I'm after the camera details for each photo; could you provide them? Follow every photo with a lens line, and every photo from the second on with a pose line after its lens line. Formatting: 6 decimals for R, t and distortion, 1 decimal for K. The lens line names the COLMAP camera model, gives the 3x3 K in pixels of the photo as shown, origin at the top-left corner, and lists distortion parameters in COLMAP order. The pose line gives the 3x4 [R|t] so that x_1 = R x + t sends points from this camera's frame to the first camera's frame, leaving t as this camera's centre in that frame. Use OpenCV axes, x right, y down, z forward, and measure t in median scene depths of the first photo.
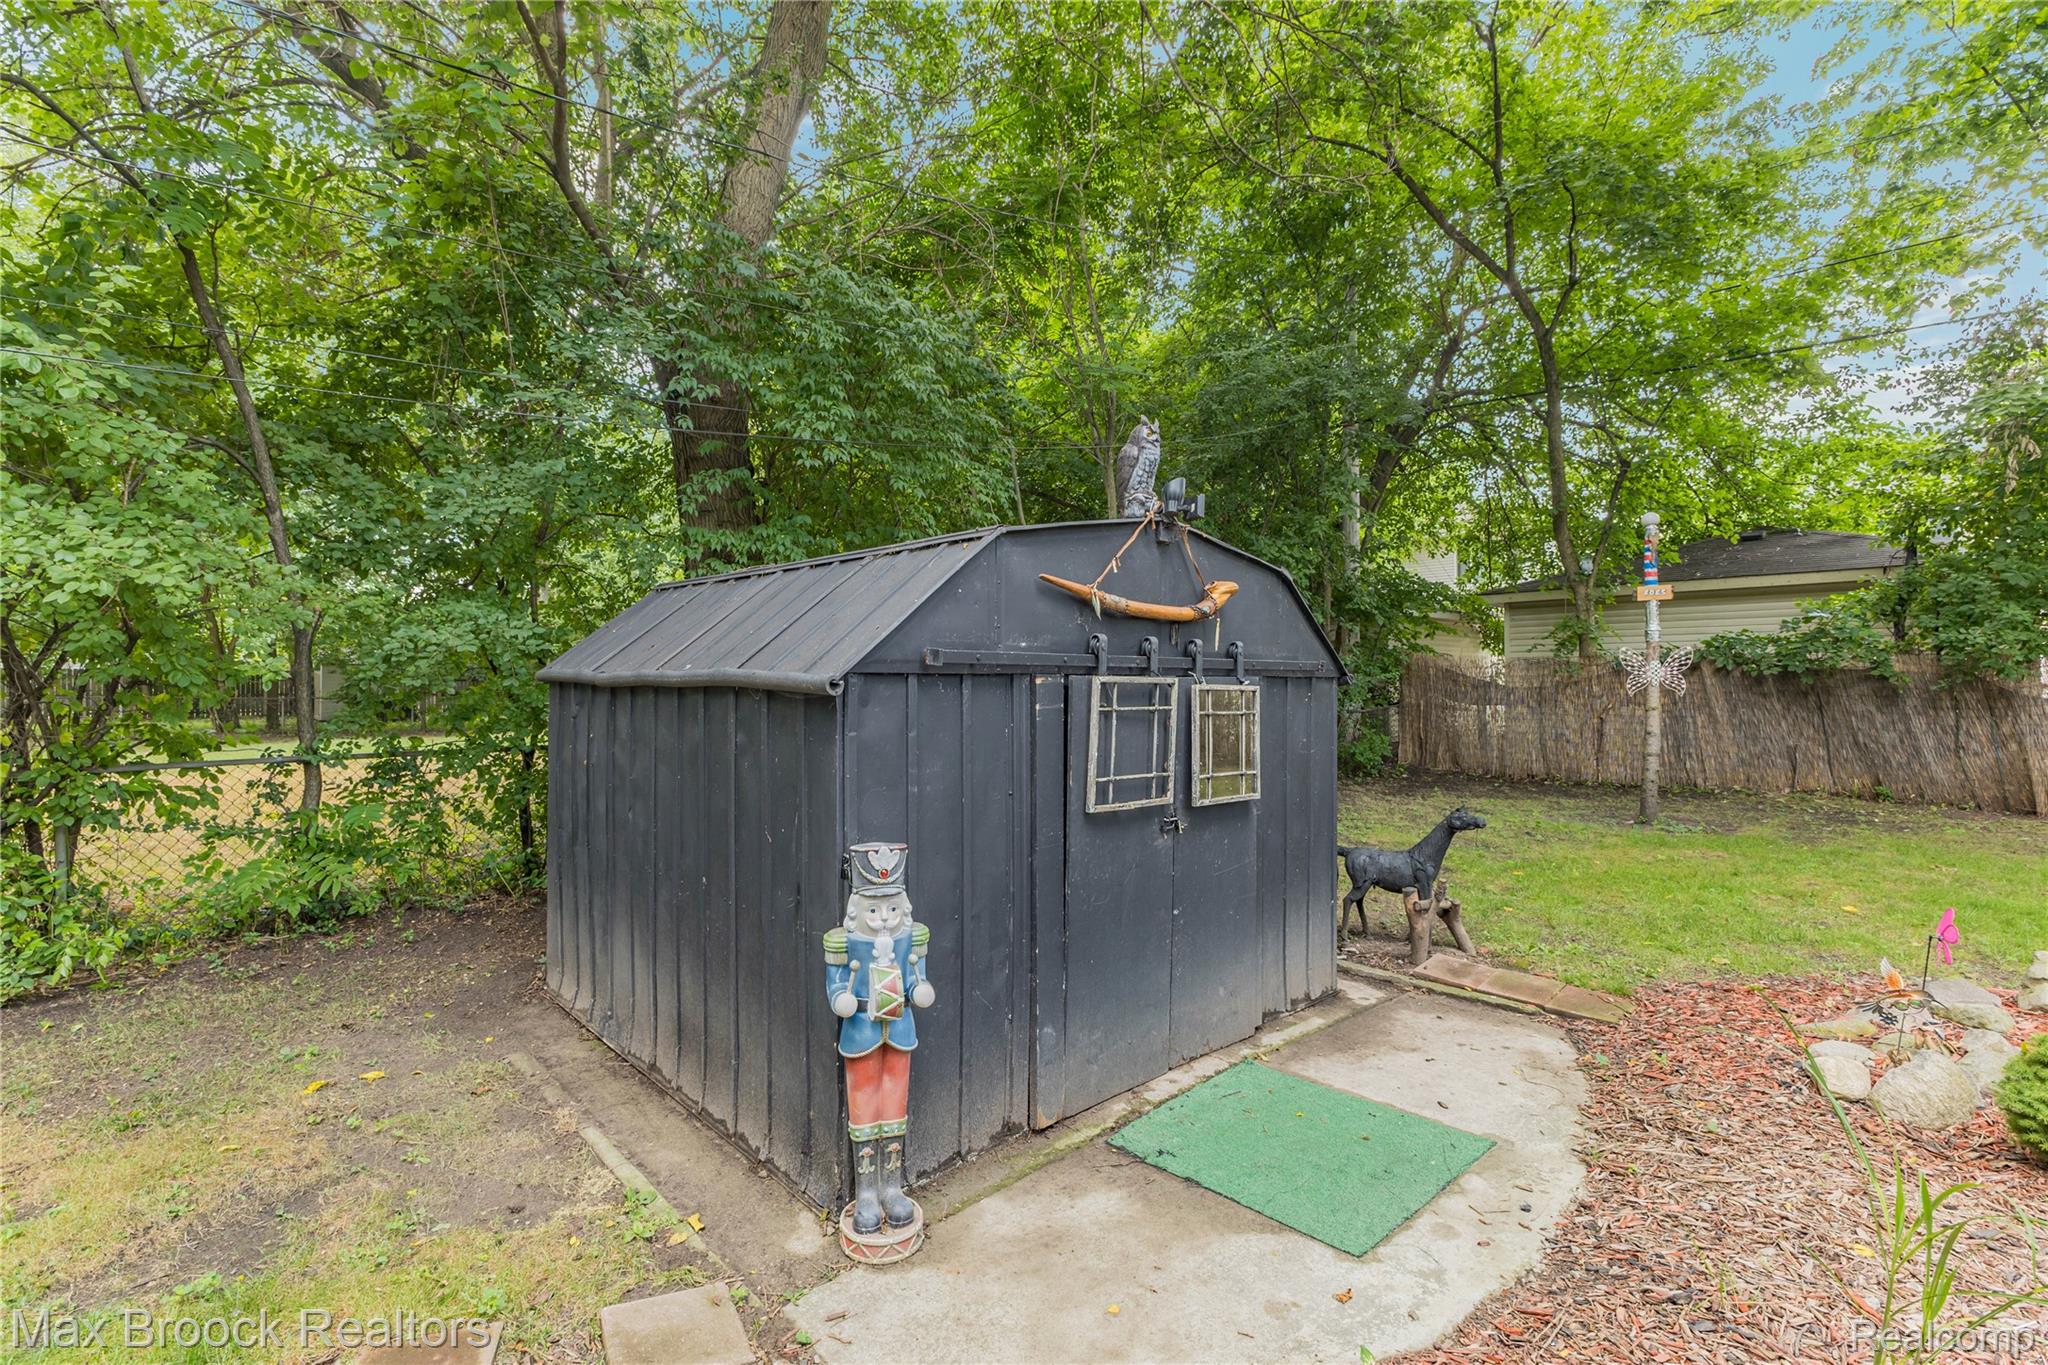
lens RADIAL K [[890.6, 0, 965.5], [0, 890.6, 689.1], [0, 0, 1]] dist [0.019820, -0.001039]
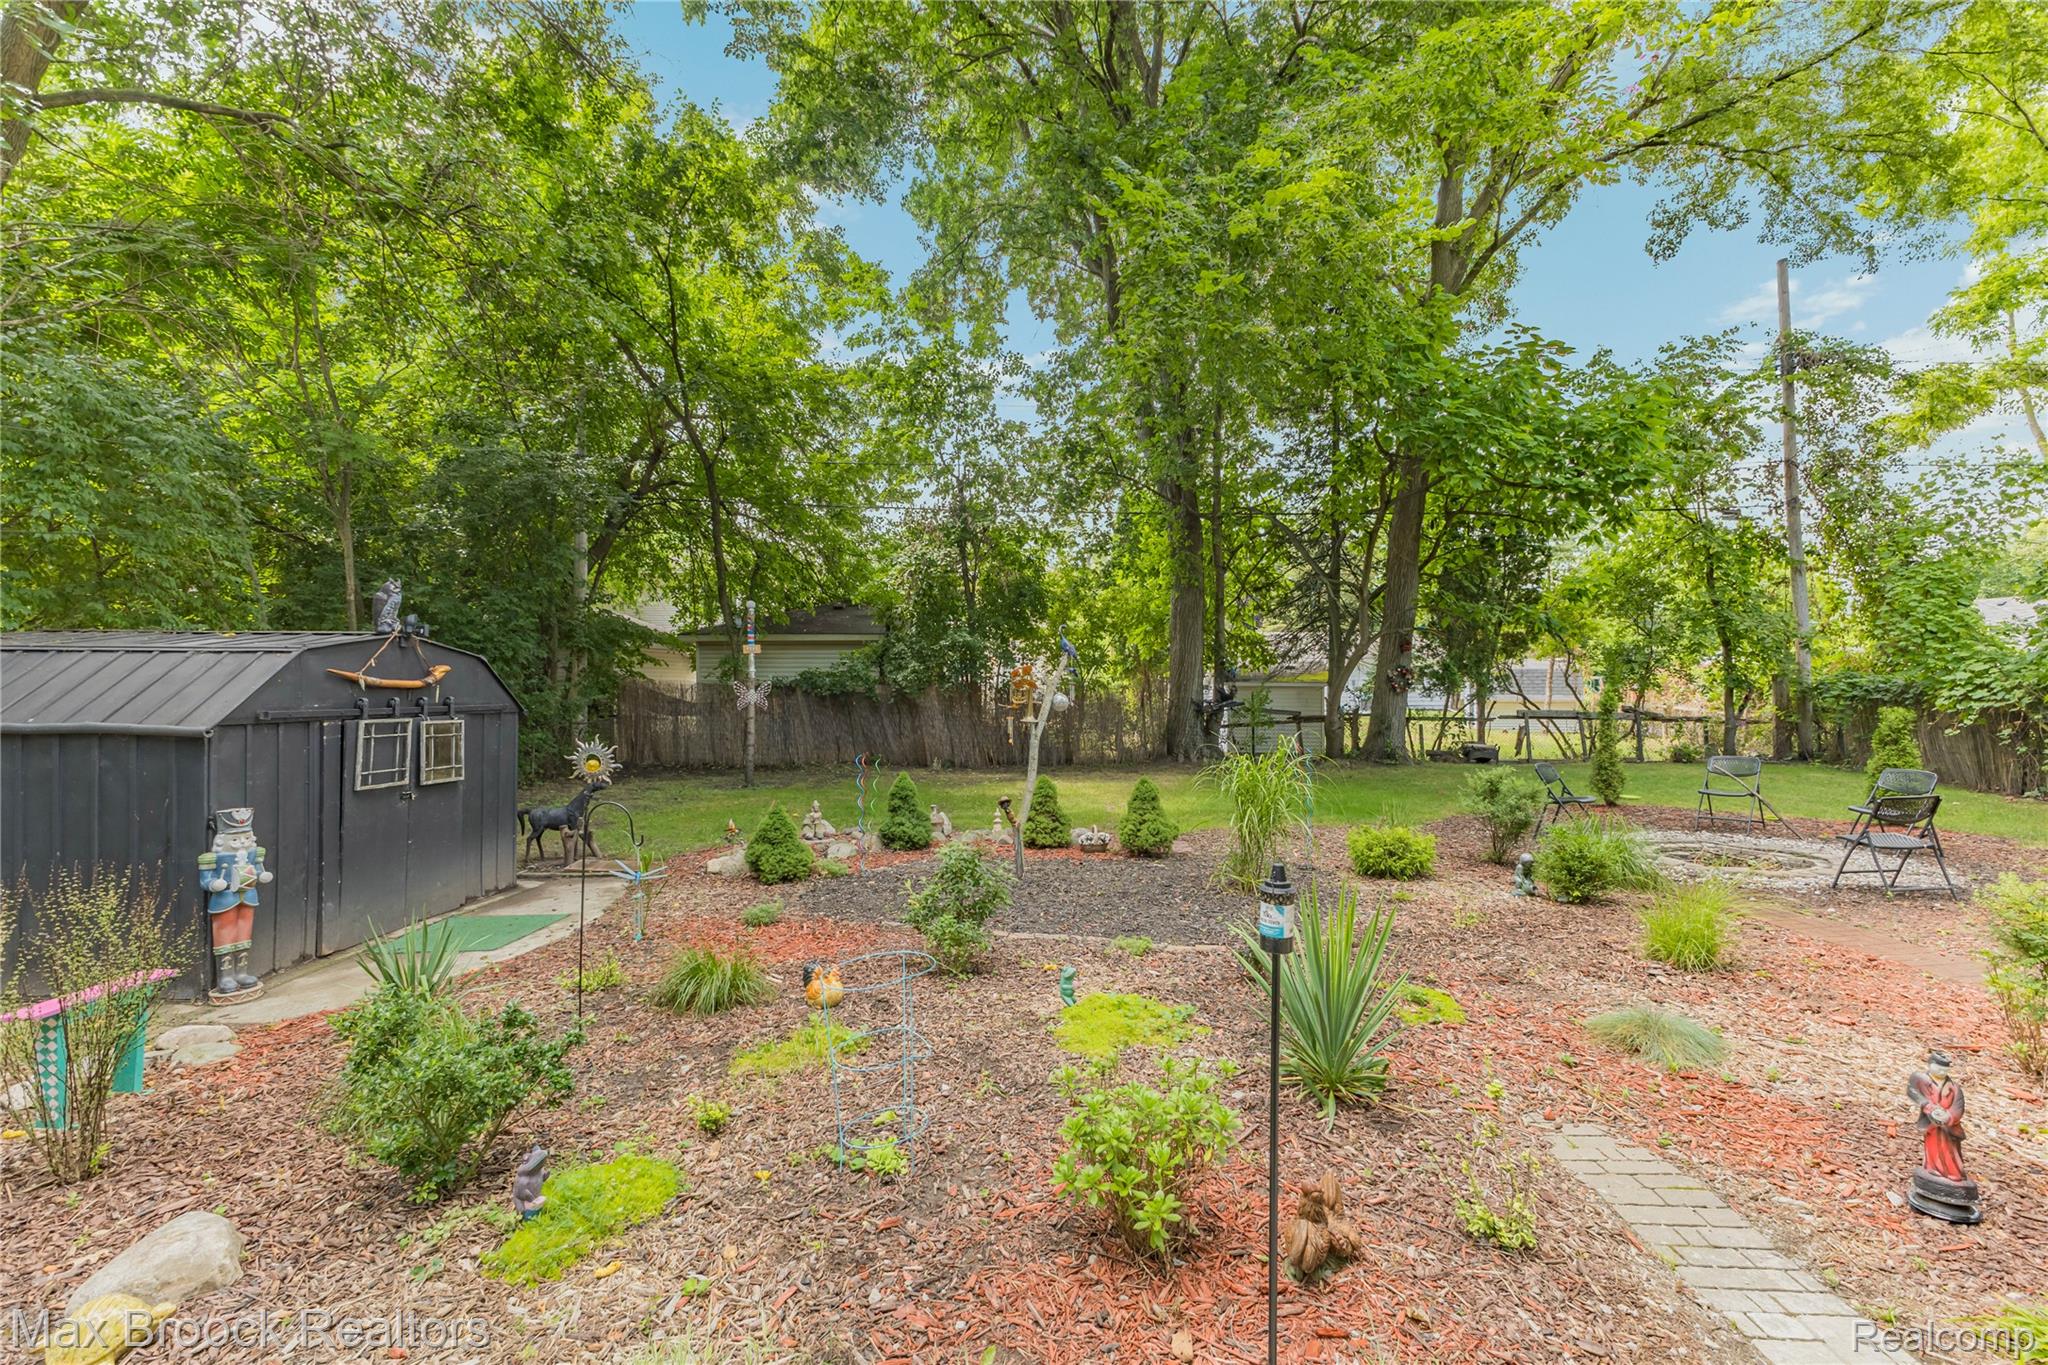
lens RADIAL K [[890.6, 0, 1021.2], [0, 890.6, 680.1], [0, 0, 1]] dist [0.019820, -0.001039]
pose [[0.680225, 0.006702, 0.732973, -0.286436], [0.004540, 0.999901, -0.013355, -0.062961], [-0.732989, 0.012412, 0.680127, -1.269283]]
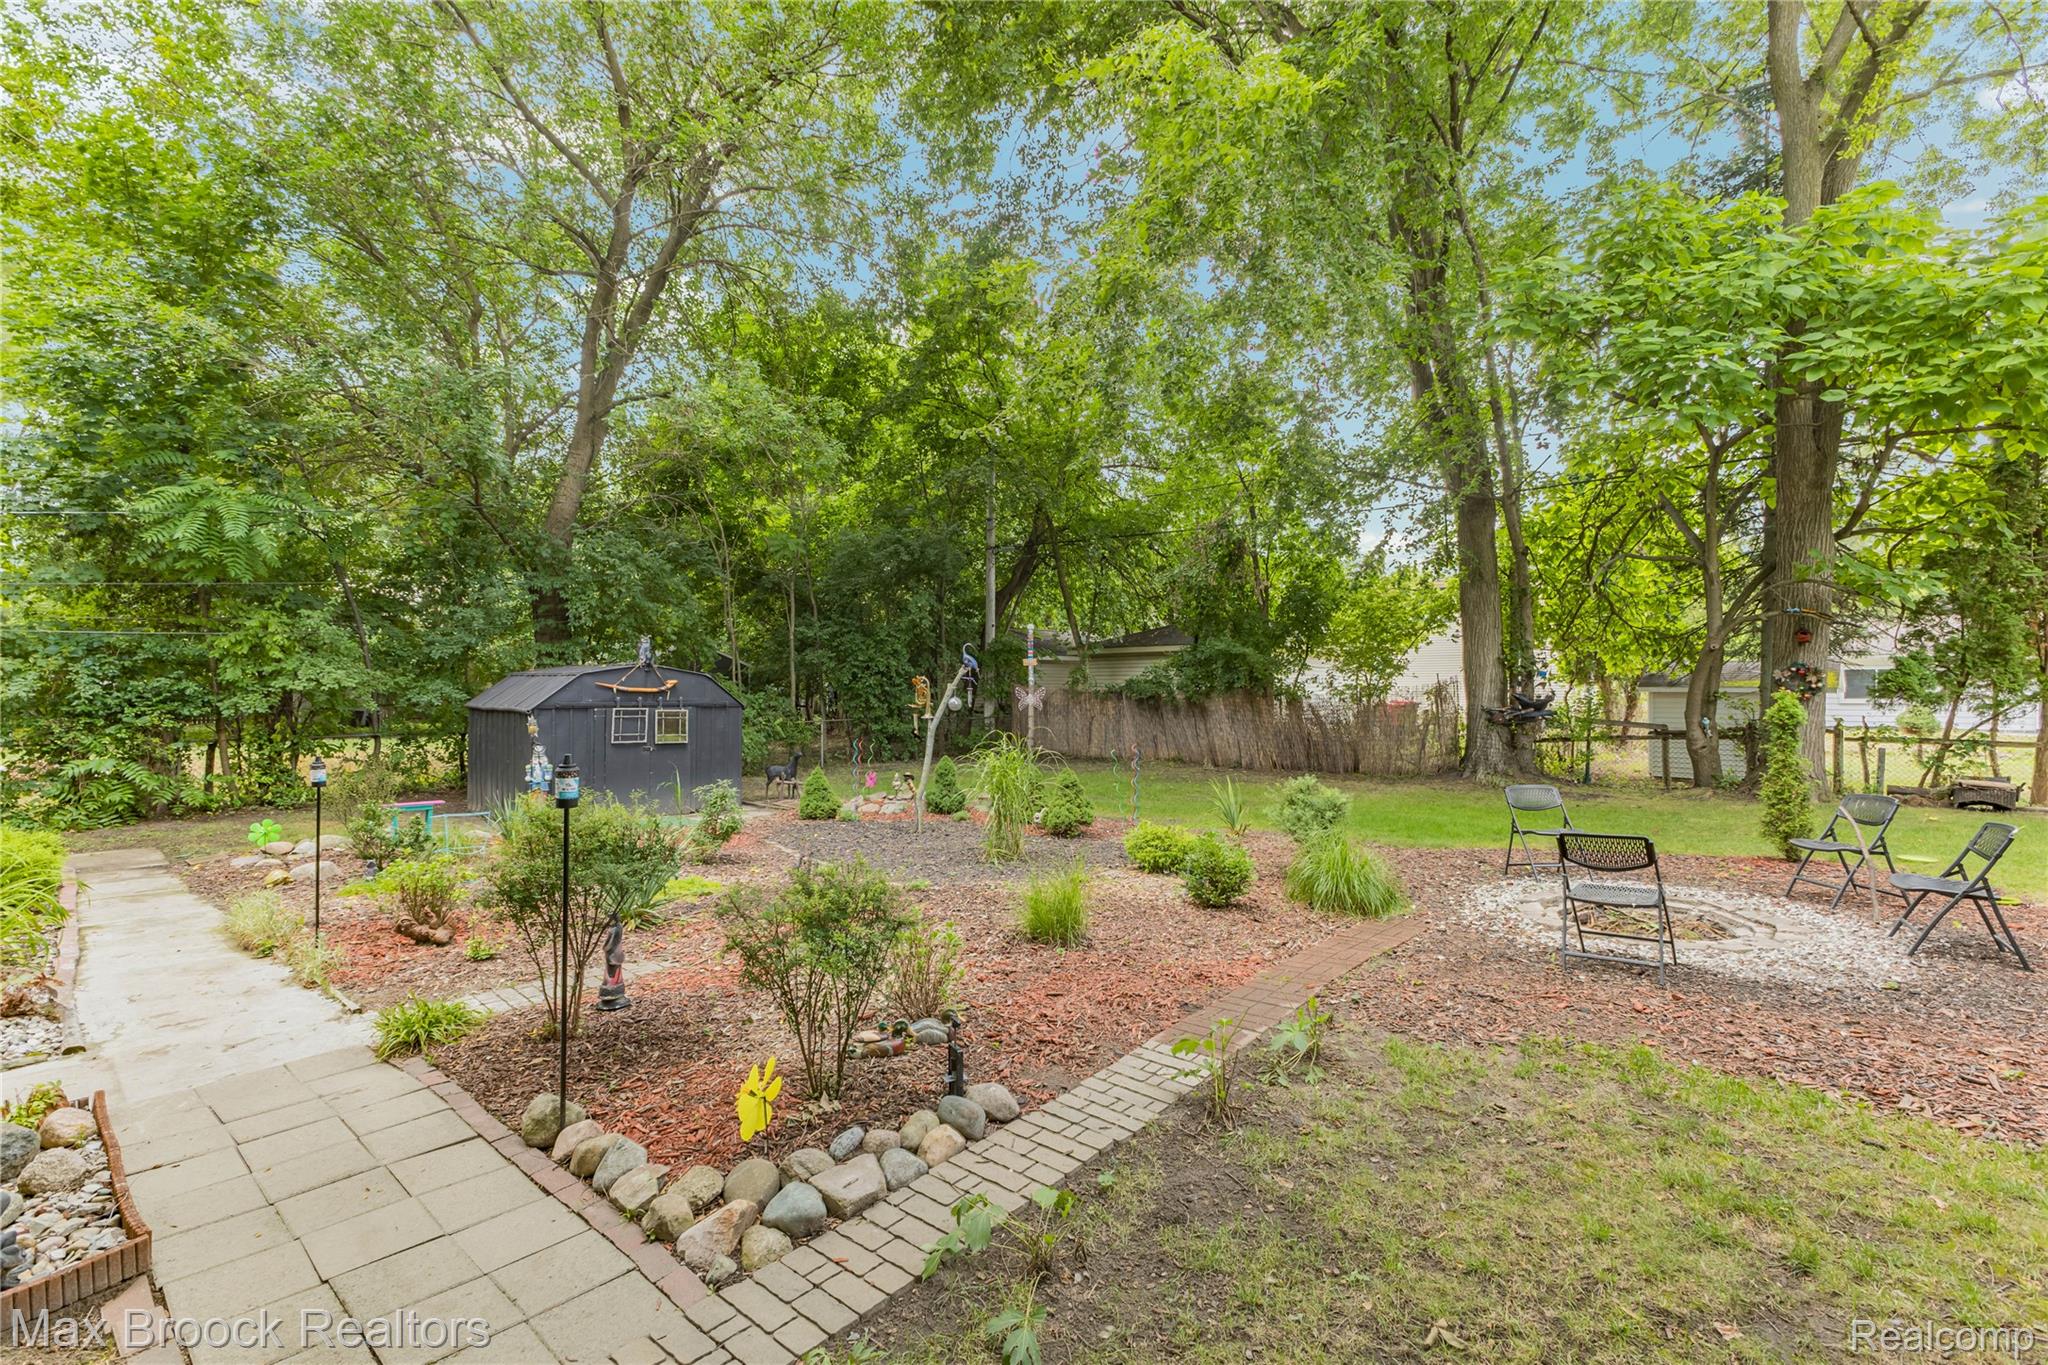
lens RADIAL K [[890.6, 0, 1021.4], [0, 890.6, 684.0], [0, 0, 1]] dist [0.019820, -0.001039]
pose [[0.995839, 0.002871, 0.091084, 1.411750], [-0.001476, 0.999881, -0.015373, -0.056455], [-0.091118, 0.015175, 0.995725, -2.765011]]
